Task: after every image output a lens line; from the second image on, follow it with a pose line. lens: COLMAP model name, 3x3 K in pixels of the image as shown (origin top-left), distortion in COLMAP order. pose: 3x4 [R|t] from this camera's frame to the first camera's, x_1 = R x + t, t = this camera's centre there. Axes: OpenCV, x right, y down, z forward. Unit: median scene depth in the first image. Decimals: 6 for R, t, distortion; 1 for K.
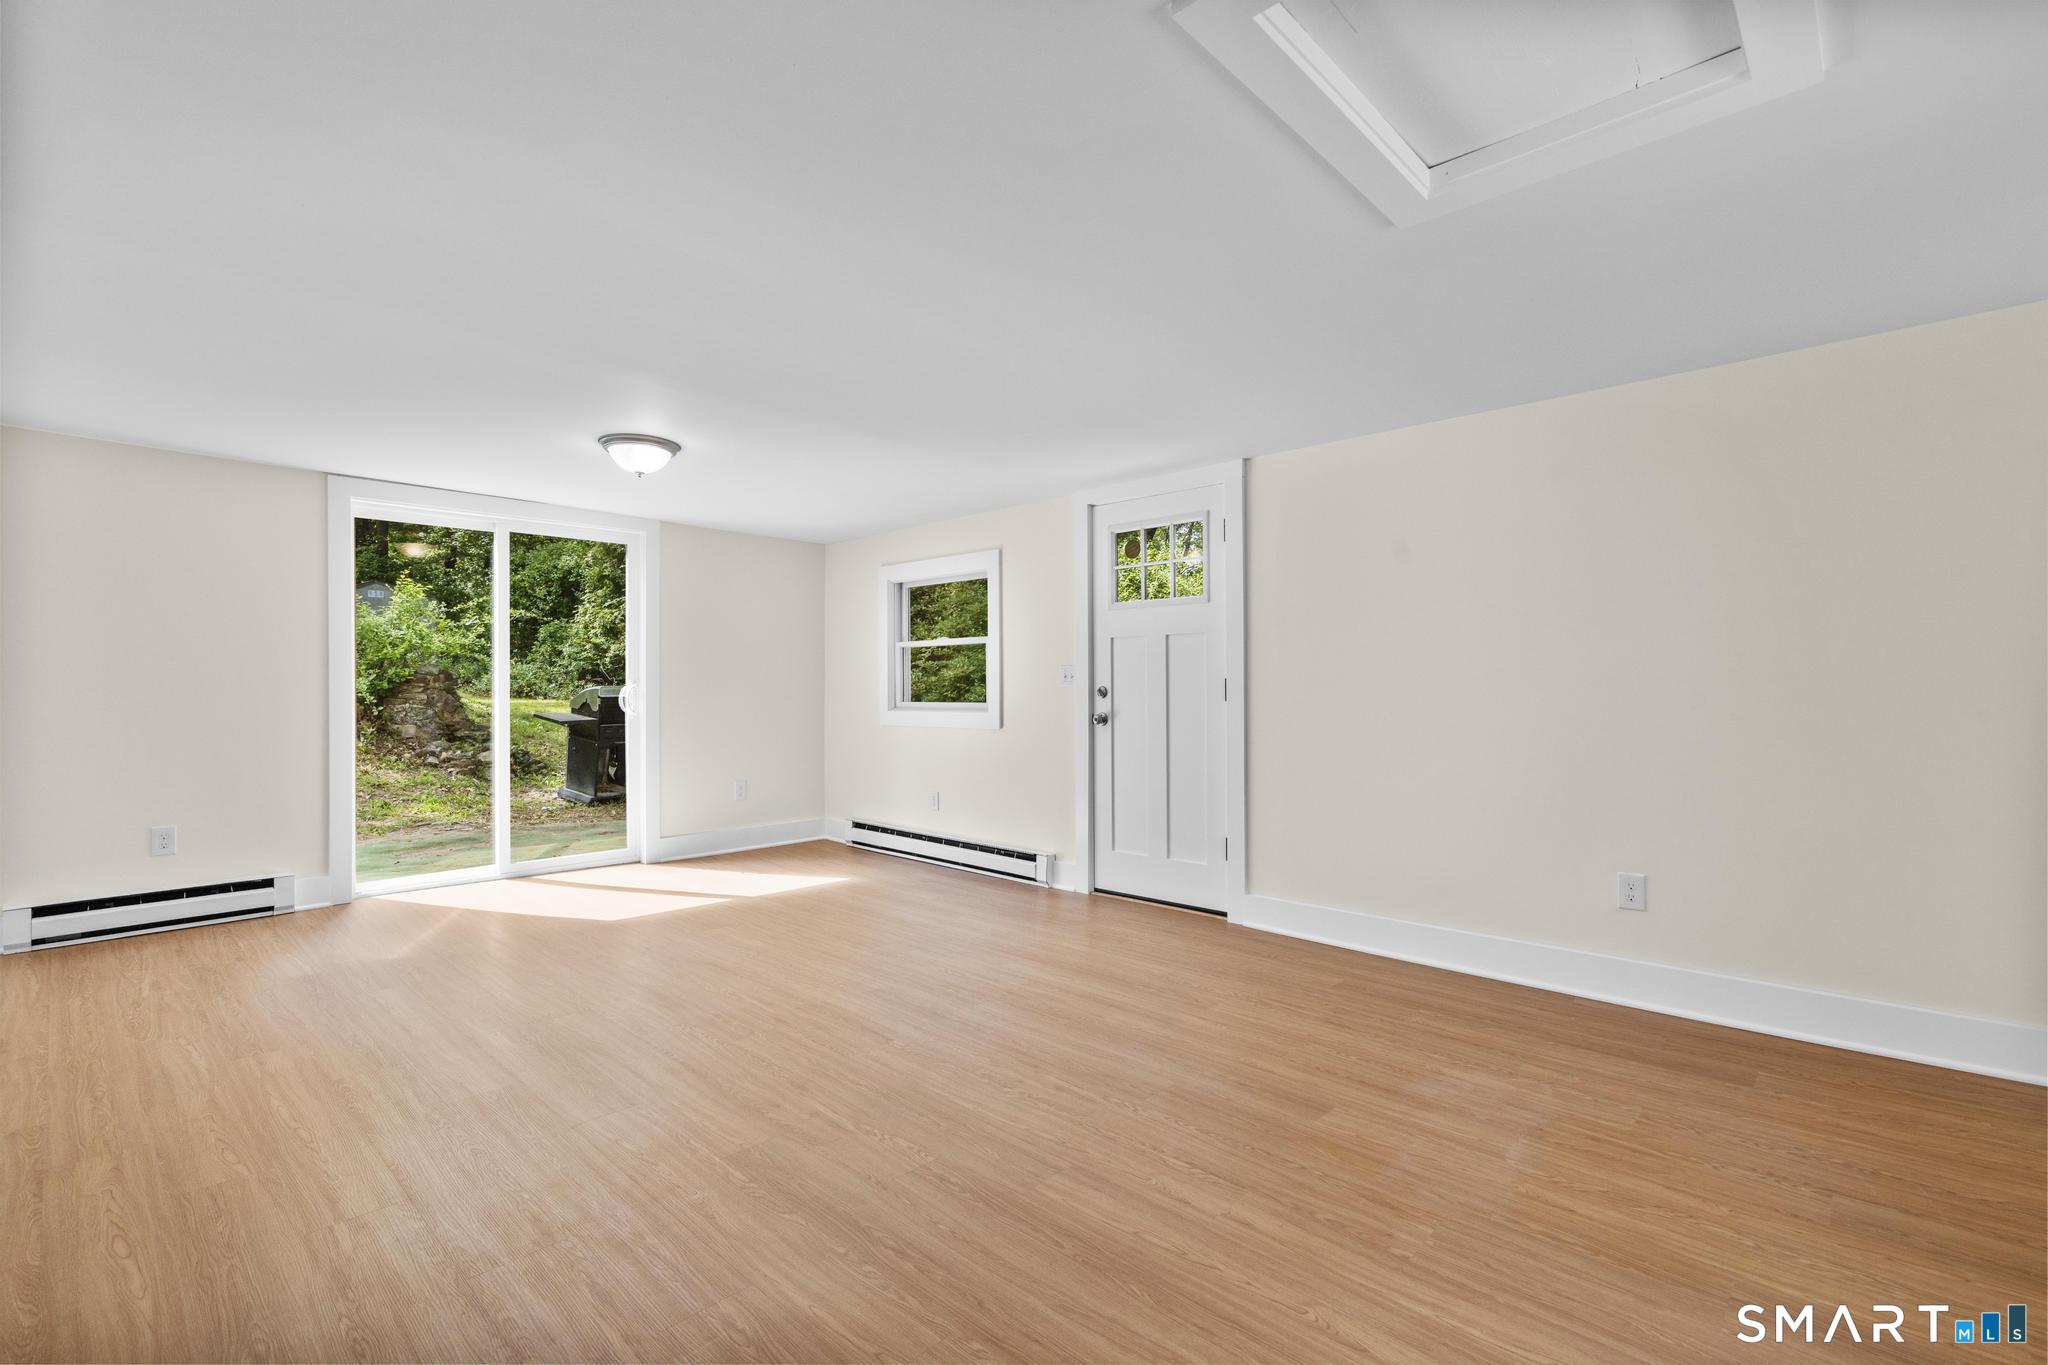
lens RADIAL K [[922.4, 0, 1026.5], [0, 922.4, 686.3], [0, 0, 1]] dist [-0.007301, 0.004074]
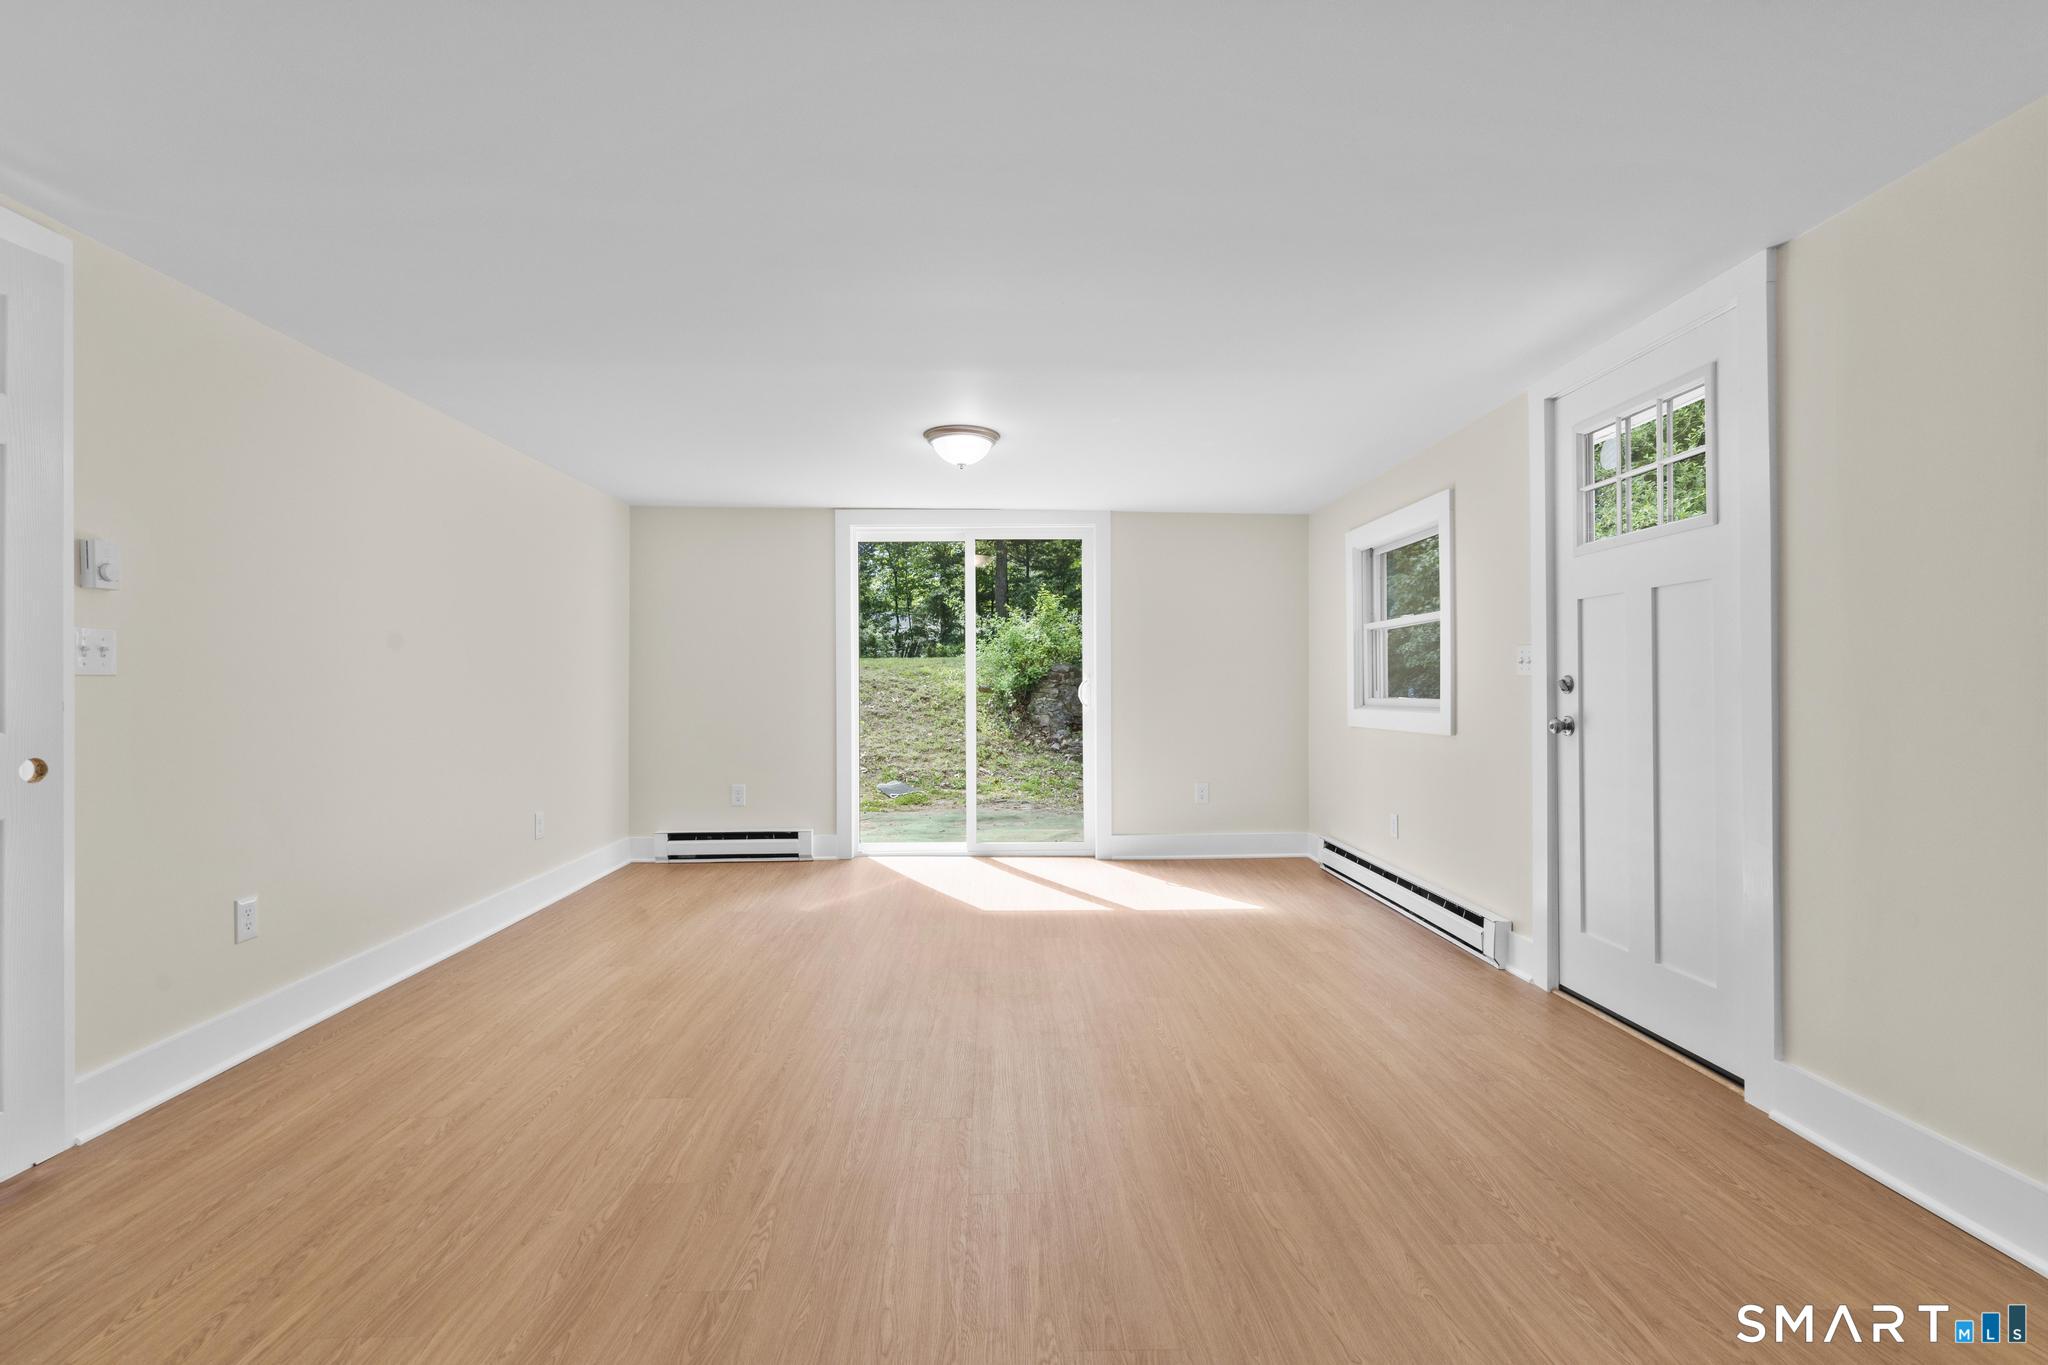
lens RADIAL K [[922.4, 0, 1018.6], [0, 922.4, 683.6], [0, 0, 1]] dist [-0.007301, 0.004074]
pose [[0.709956, -0.003299, -0.704238, 0.254358], [0.003718, 0.999993, -0.000936, 0.004739], [0.704236, -0.001954, 0.709963, 0.261785]]
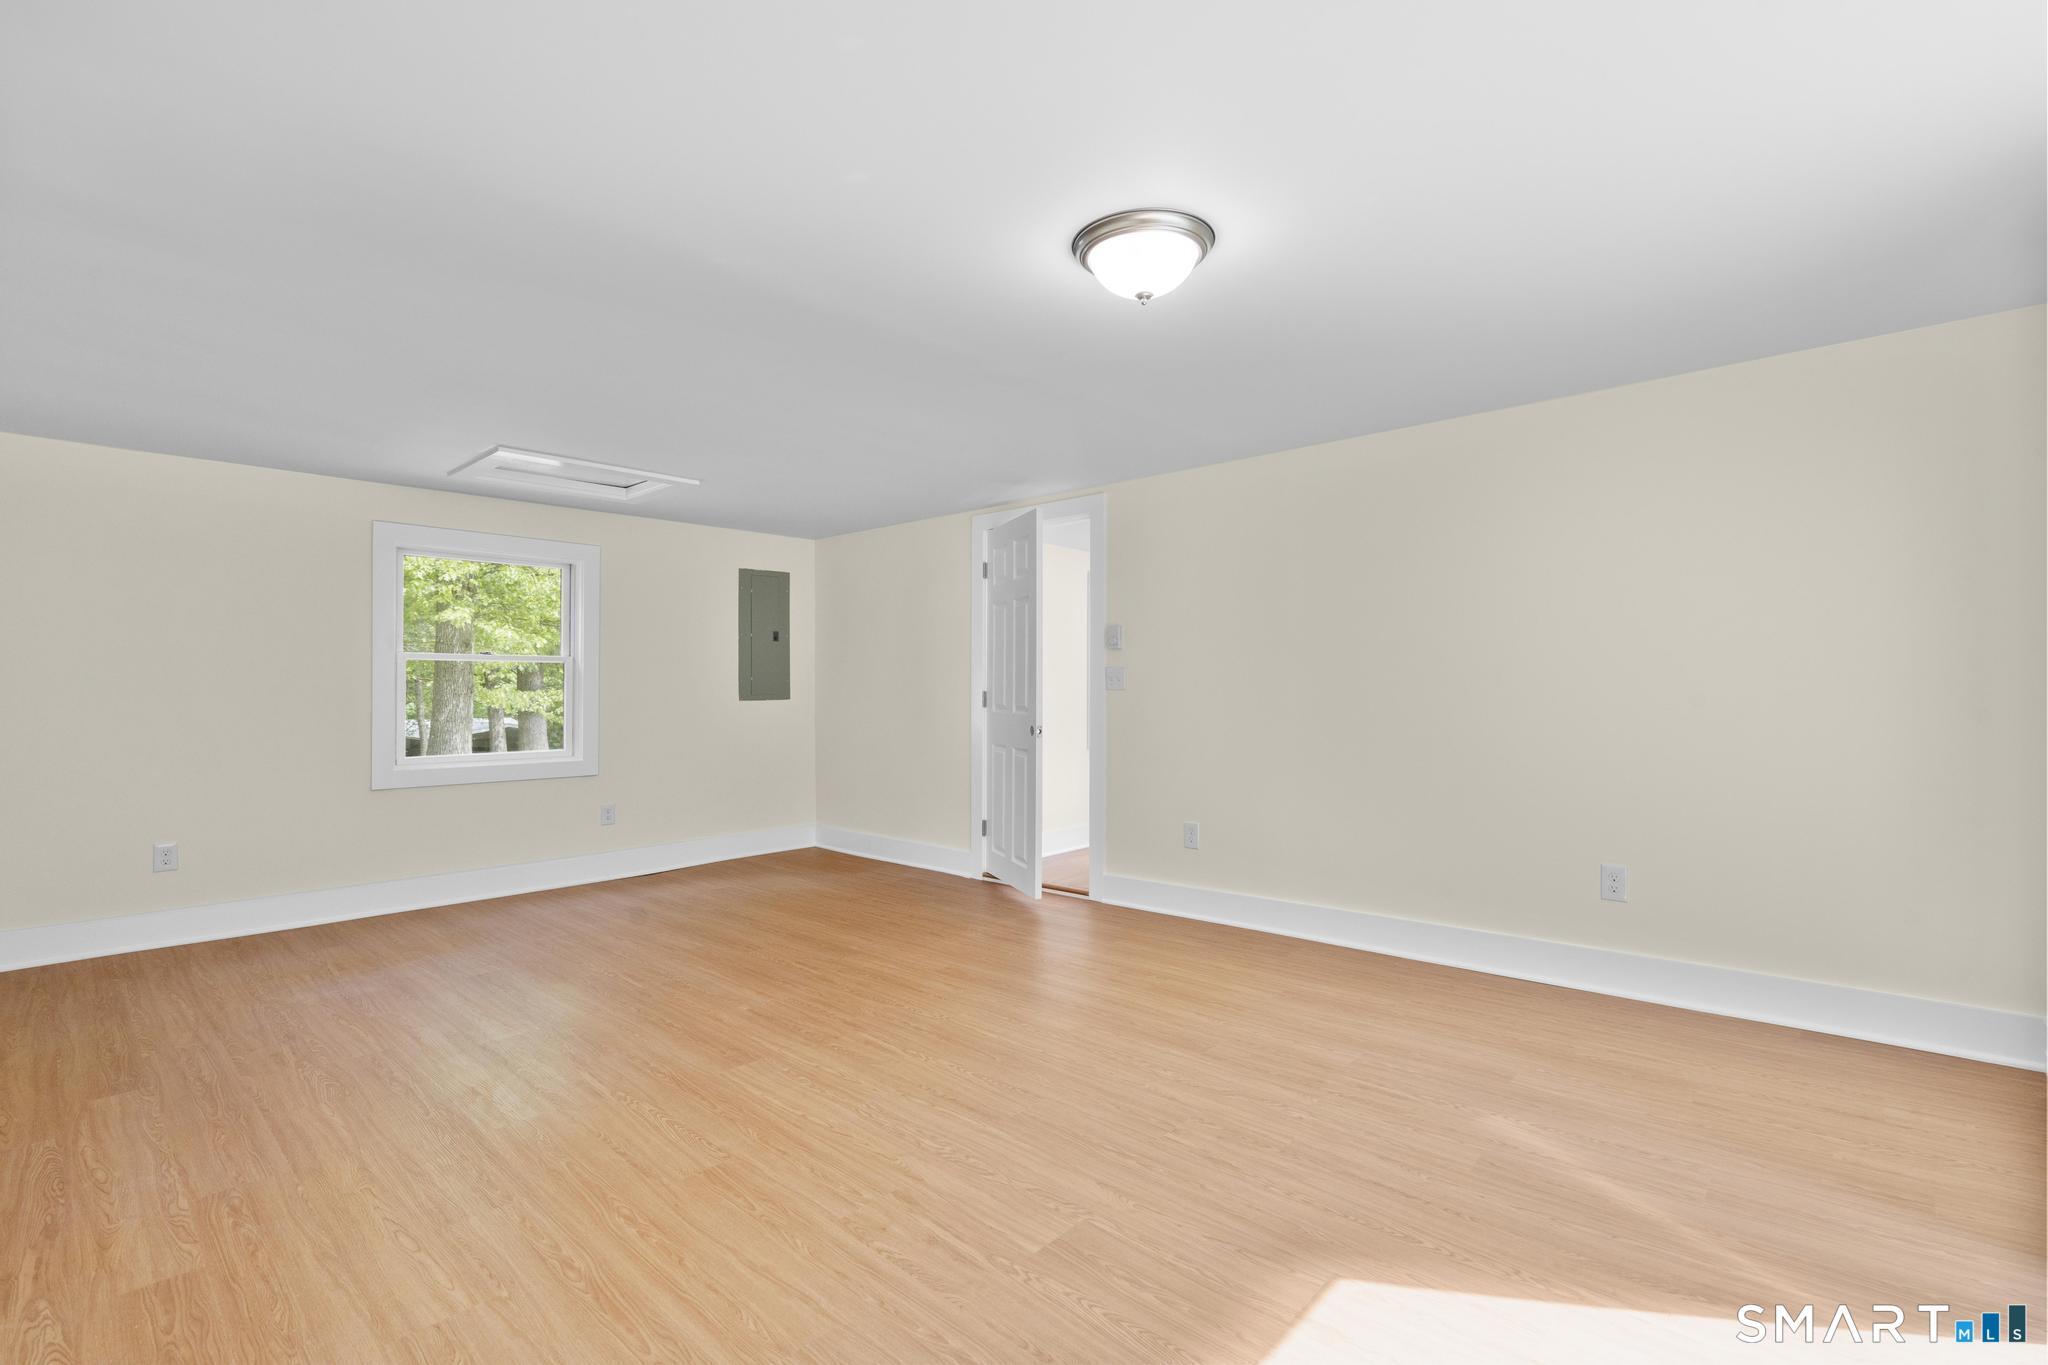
lens RADIAL K [[922.4, 0, 1030.7], [0, 922.4, 686.4], [0, 0, 1]] dist [-0.007301, 0.004074]
pose [[-0.999840, 0.007168, -0.016388, -0.269854], [0.007345, 0.999915, -0.010793, 0.003122], [0.016310, -0.010912, -0.999807, 1.208858]]
